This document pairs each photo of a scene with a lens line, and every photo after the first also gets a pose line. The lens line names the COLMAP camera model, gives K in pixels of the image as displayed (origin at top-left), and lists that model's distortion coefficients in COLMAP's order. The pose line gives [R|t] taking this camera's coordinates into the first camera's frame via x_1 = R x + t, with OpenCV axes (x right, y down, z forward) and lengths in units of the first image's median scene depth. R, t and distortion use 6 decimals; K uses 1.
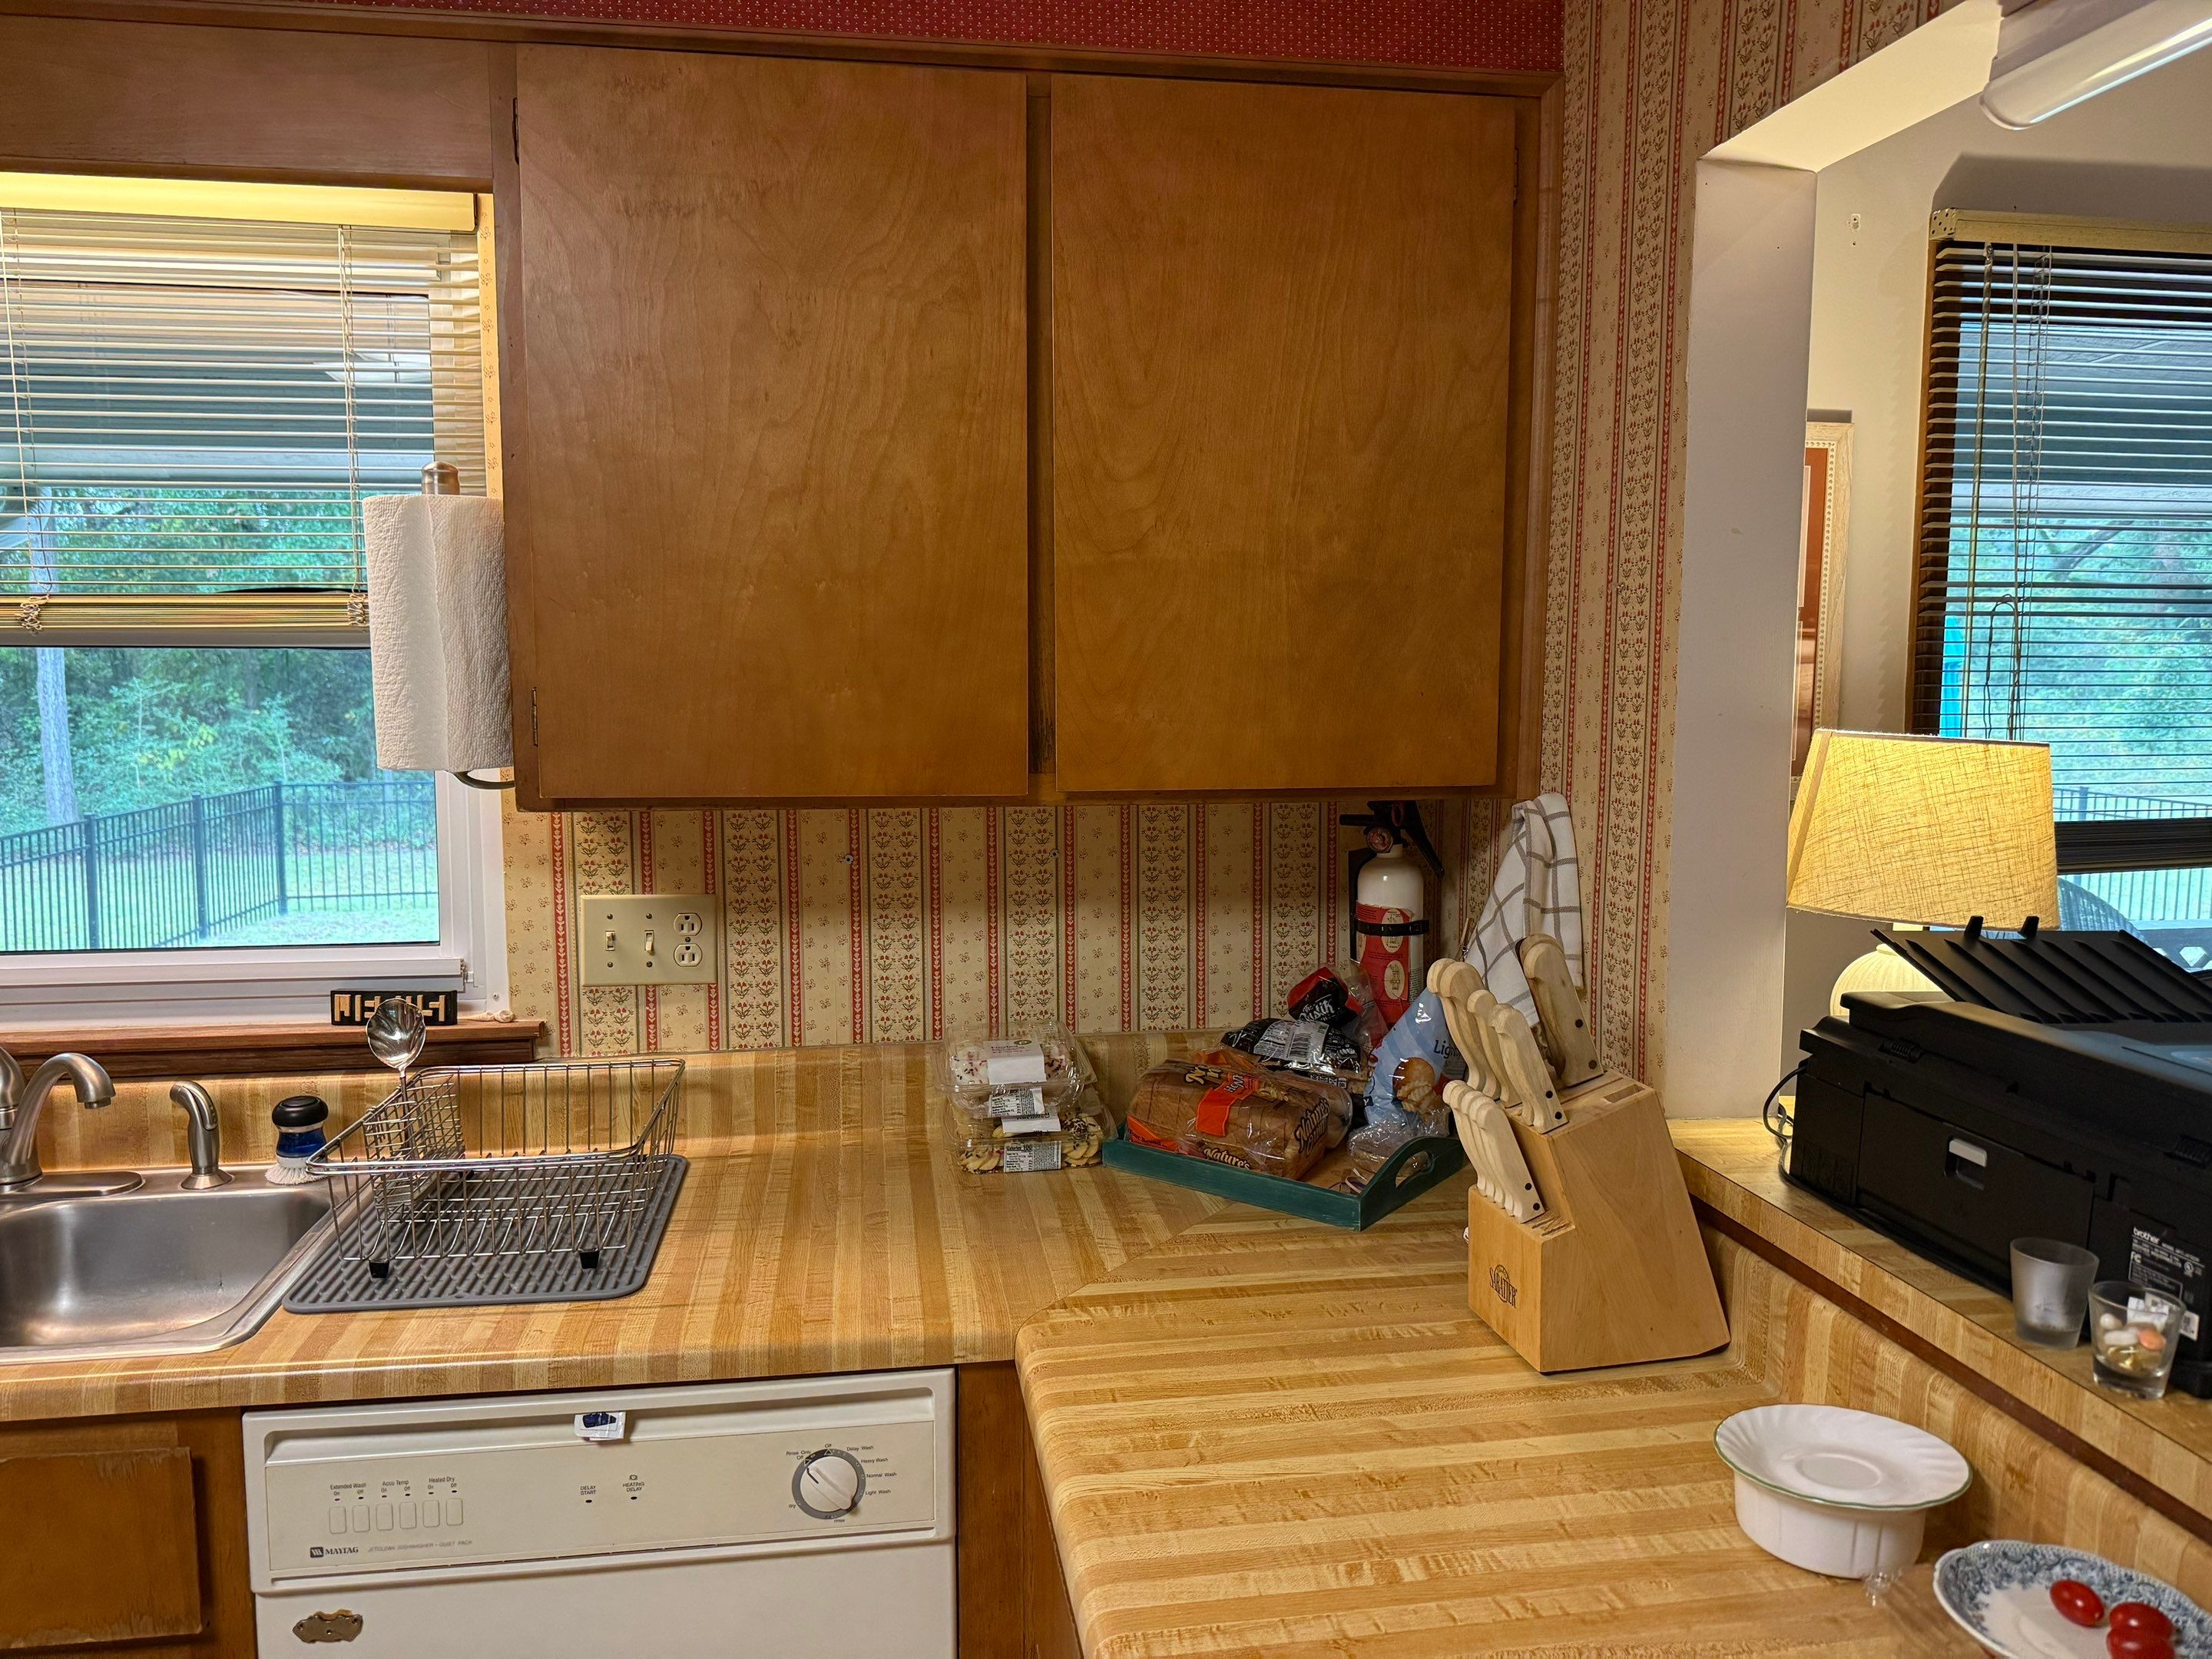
lens RADIAL K [[1557.6, 0, 1088.5], [0, 1557.6, 822.2], [0, 0, 1]] dist [0.064132, -0.075457]
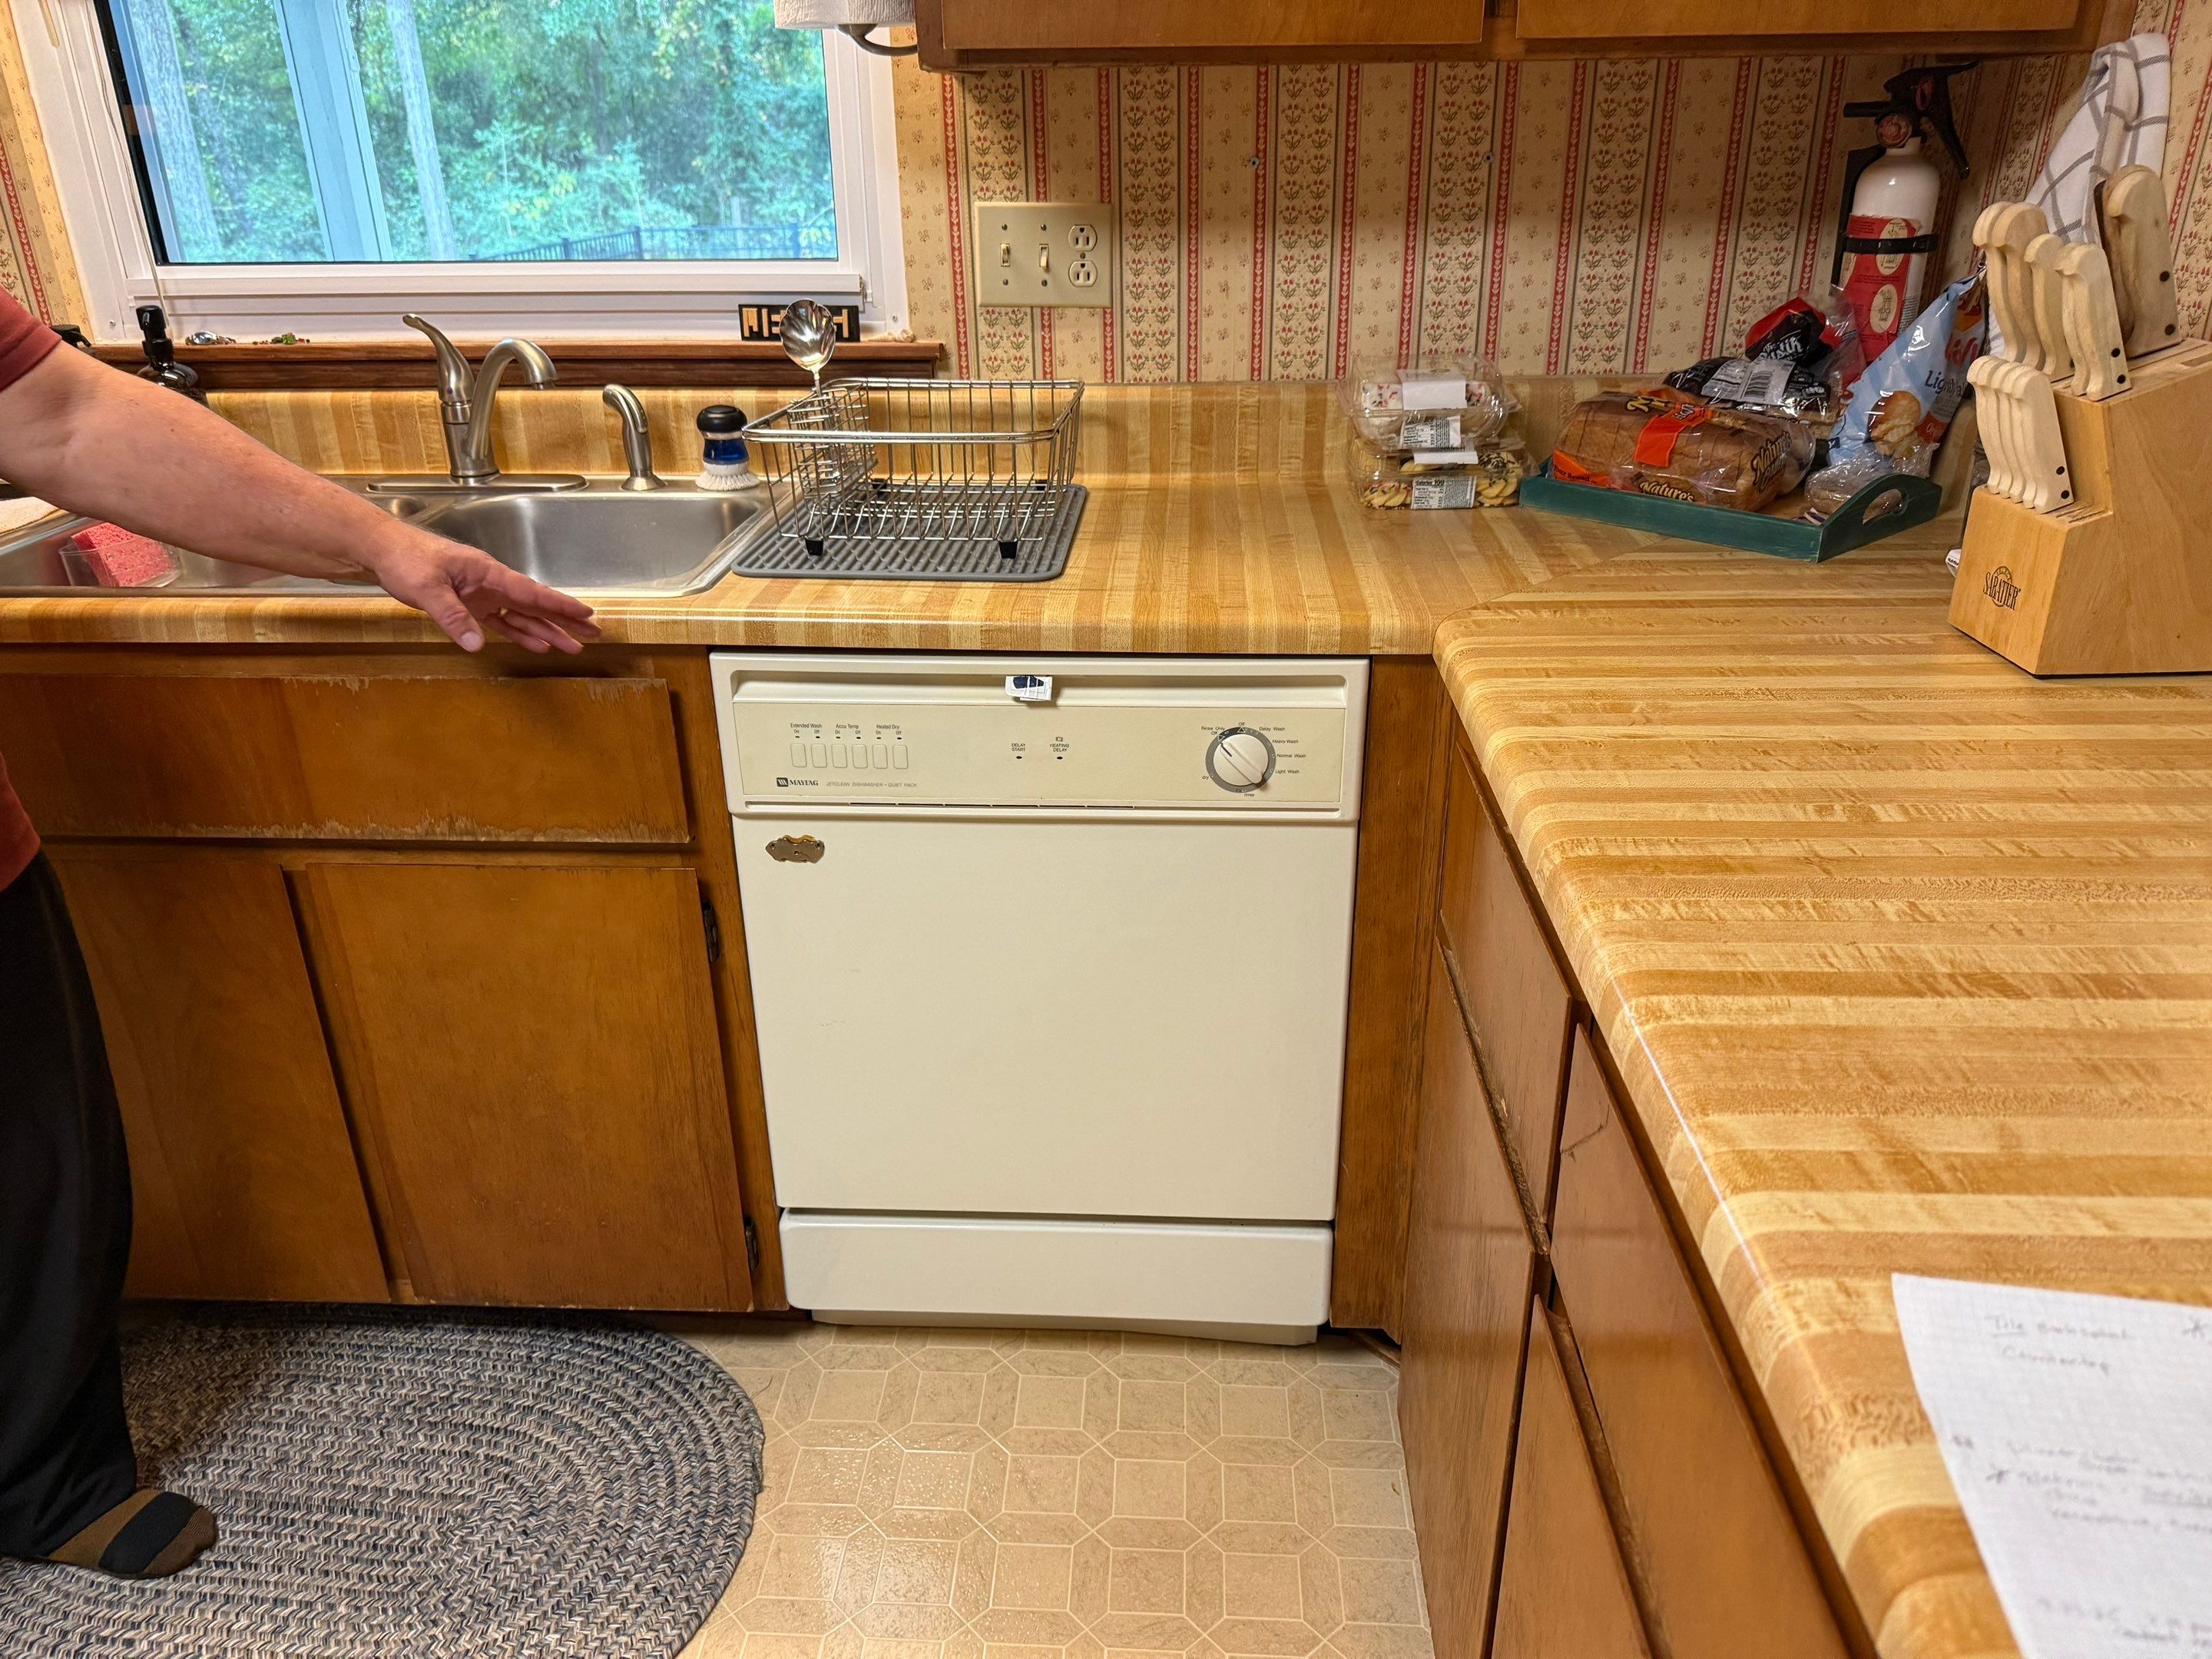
lens RADIAL K [[1557.6, 0, 1105.7], [0, 1557.6, 846.9], [0, 0, 1]] dist [0.064132, -0.075457]
pose [[0.979787, 0.072839, -0.186314, -0.048415], [-0.007140, 0.943495, 0.331310, 0.114459], [0.199918, -0.323283, 0.924944, 0.015630]]
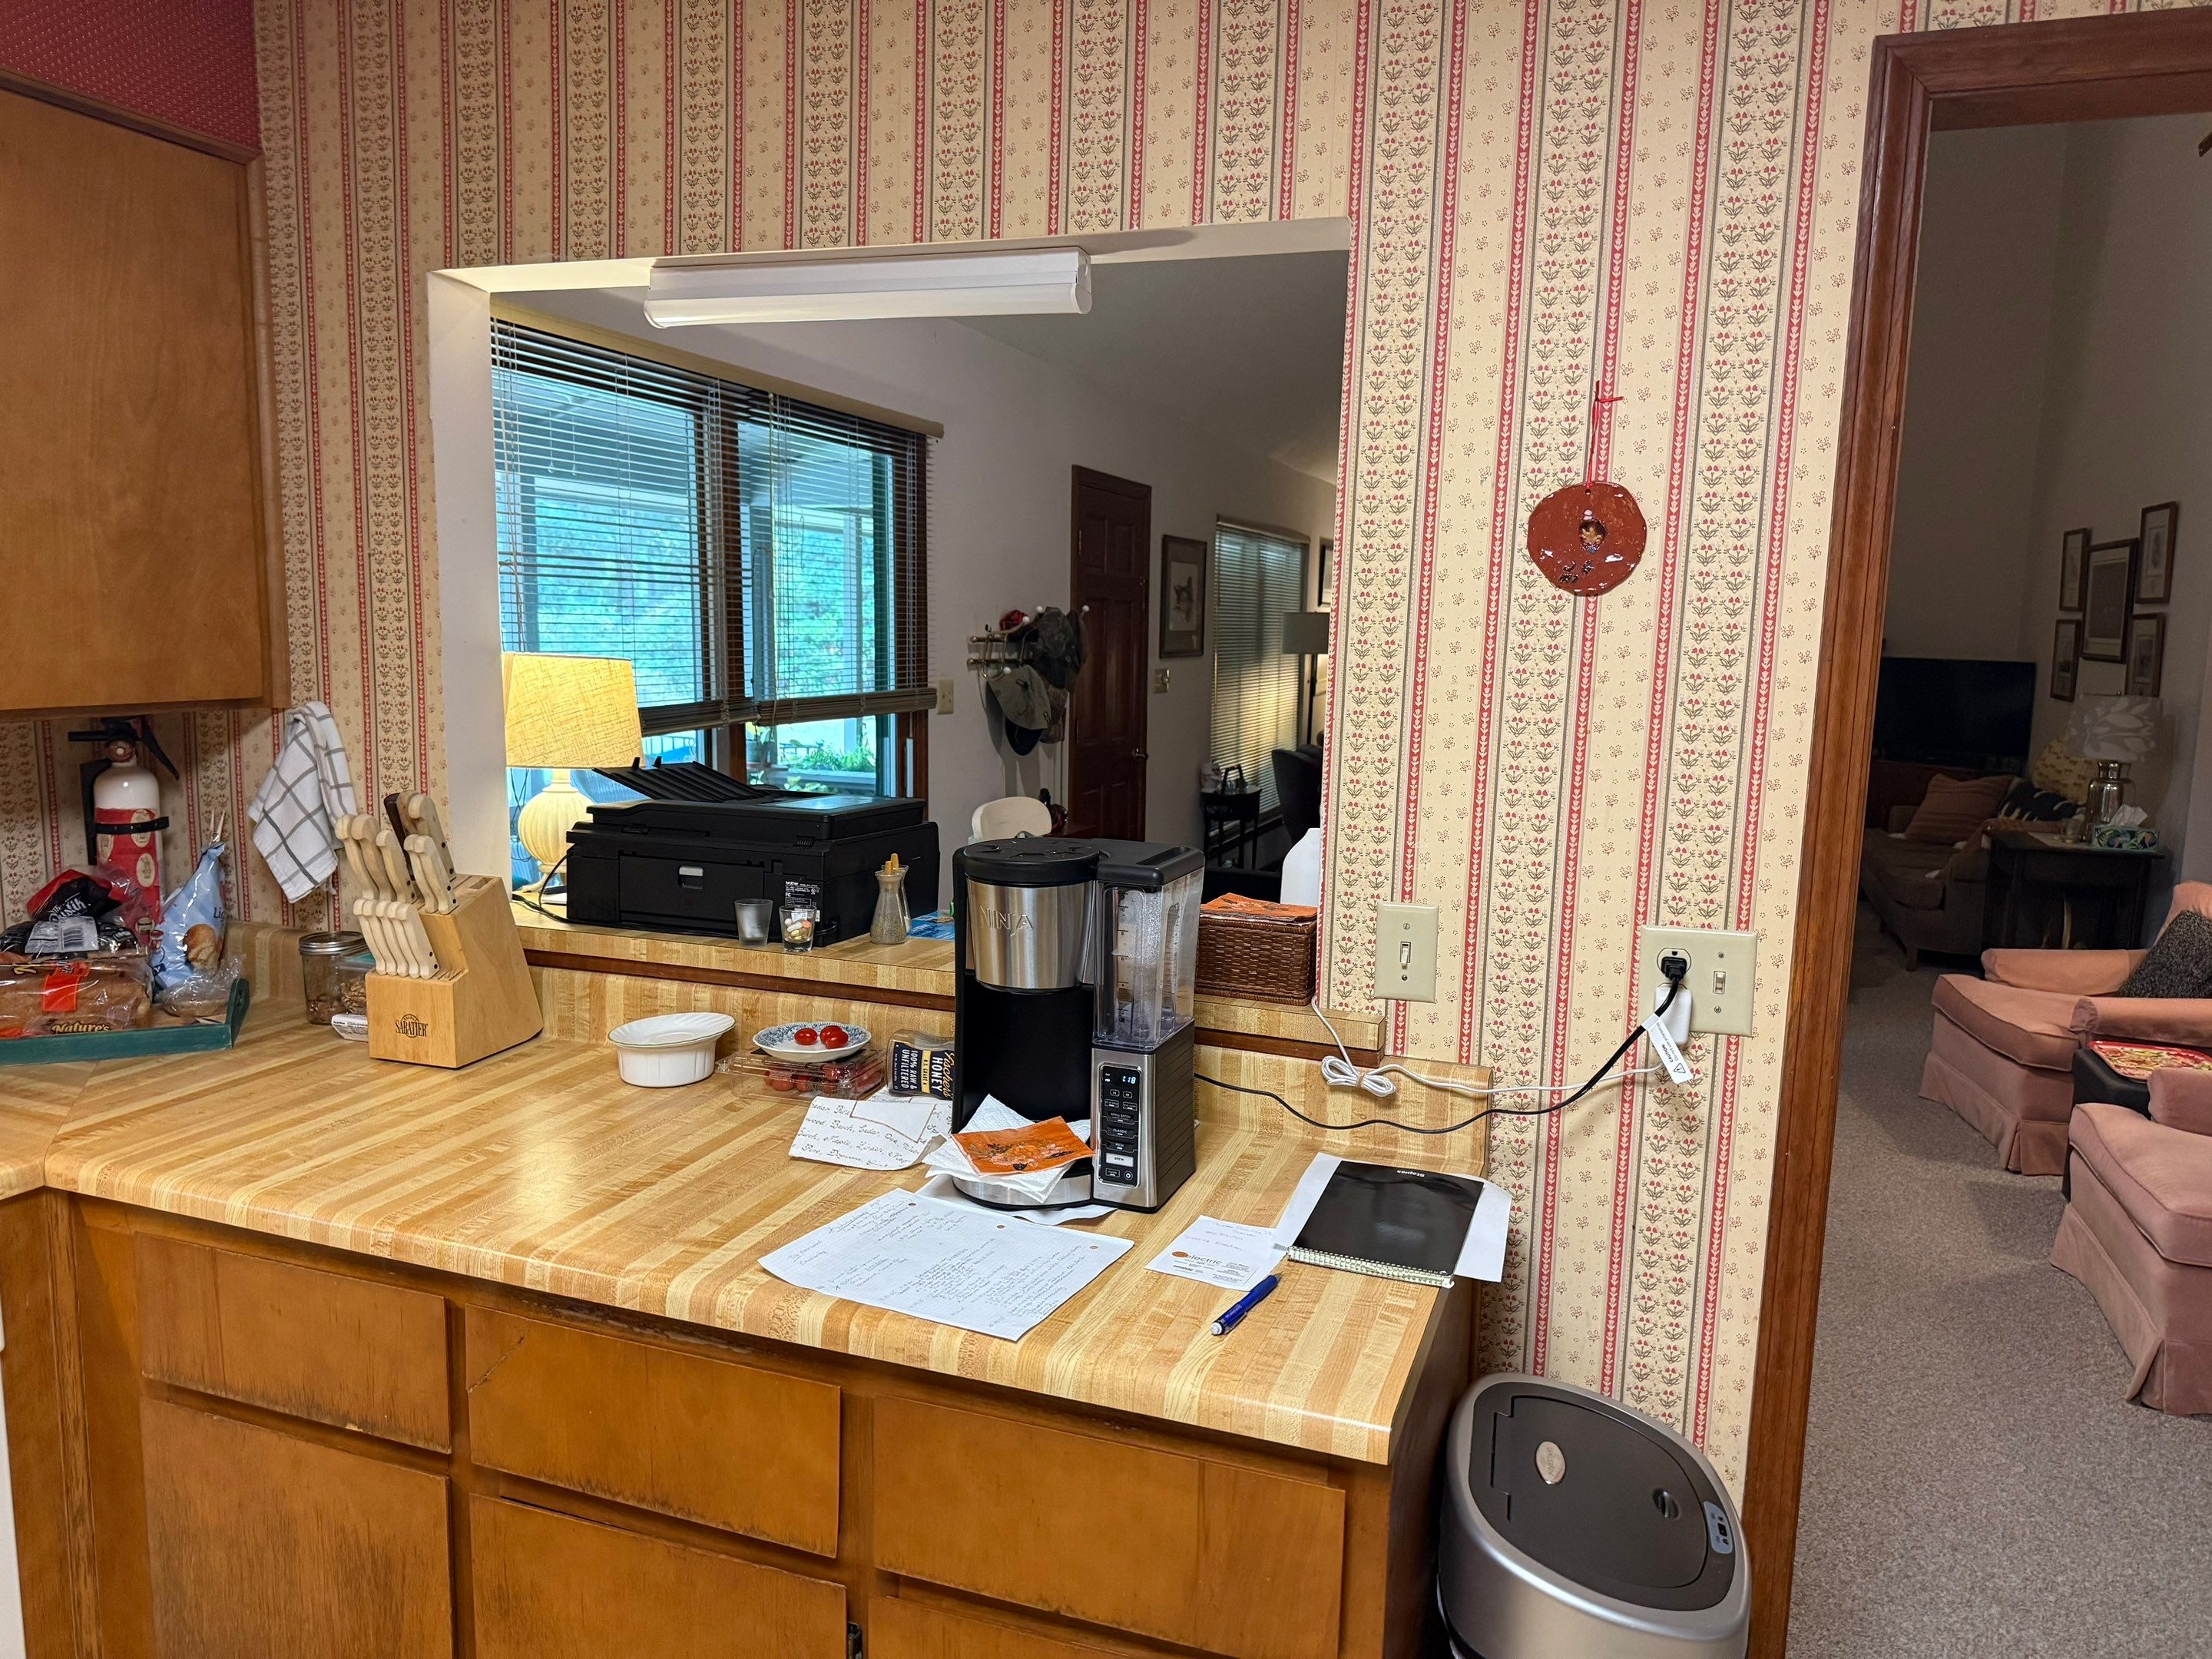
lens RADIAL K [[1557.6, 0, 1131.4], [0, 1557.6, 781.4], [0, 0, 1]] dist [0.064132, -0.075457]
pose [[0.480220, -0.079514, 0.873536, -0.566758], [0.064710, 0.996381, 0.055122, 0.021328], [-0.874758, 0.030056, 0.483628, -0.261621]]
